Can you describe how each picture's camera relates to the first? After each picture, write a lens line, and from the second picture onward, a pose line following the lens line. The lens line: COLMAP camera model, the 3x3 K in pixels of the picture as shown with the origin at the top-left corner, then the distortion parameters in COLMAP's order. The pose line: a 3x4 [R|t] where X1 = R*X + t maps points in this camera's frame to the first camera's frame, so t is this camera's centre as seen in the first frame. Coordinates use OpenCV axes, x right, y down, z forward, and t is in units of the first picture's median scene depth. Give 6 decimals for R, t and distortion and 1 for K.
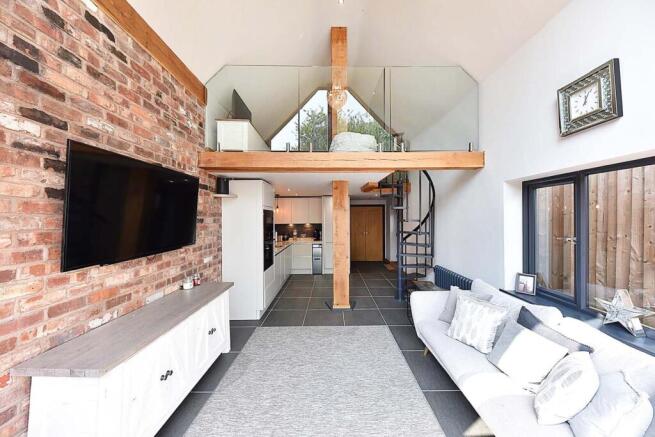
lens RADIAL K [[229.2, 0, 325.5], [0, 229.2, 219.2], [0, 0, 1]] dist [0.000191, -0.000015]
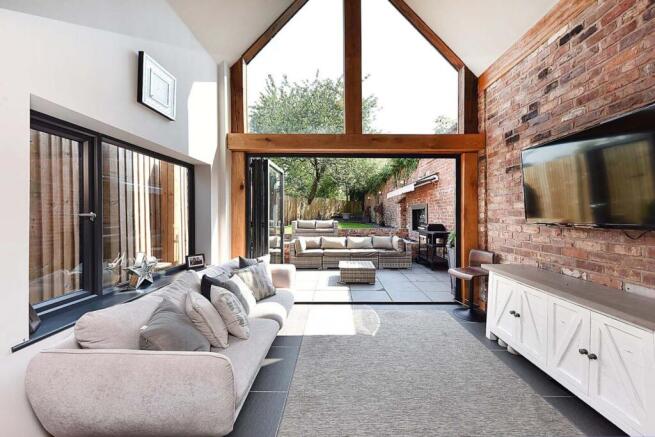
lens RADIAL K [[244.9, 0, 325.4], [0, 244.9, 206.0], [0, 0, 1]] dist [0.002833, 0.000038]
pose [[-0.999677, 0.009009, 0.023750, 0.292111], [0.008346, 0.999577, -0.027843, 0.098452], [-0.023991, -0.027636, -0.999330, 2.173988]]
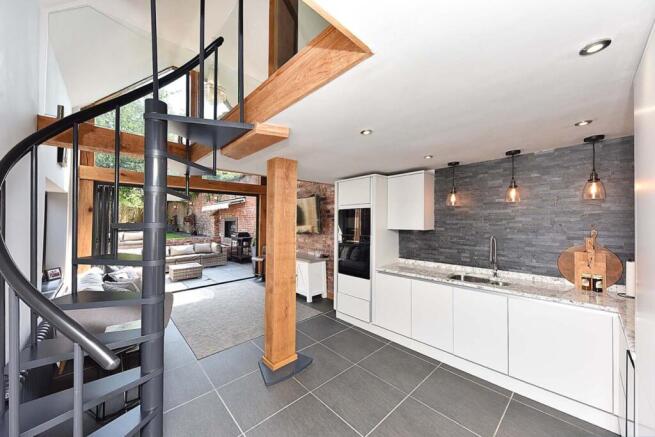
lens RADIAL K [[244.9, 0, 330.7], [0, 244.9, 215.7], [0, 0, 1]] dist [0.002833, 0.000038]
pose [[-0.725867, 0.001494, -0.687833, 0.948287], [0.007367, 0.999957, -0.005603, -0.023371], [0.687795, -0.009134, -0.725847, 3.499917]]
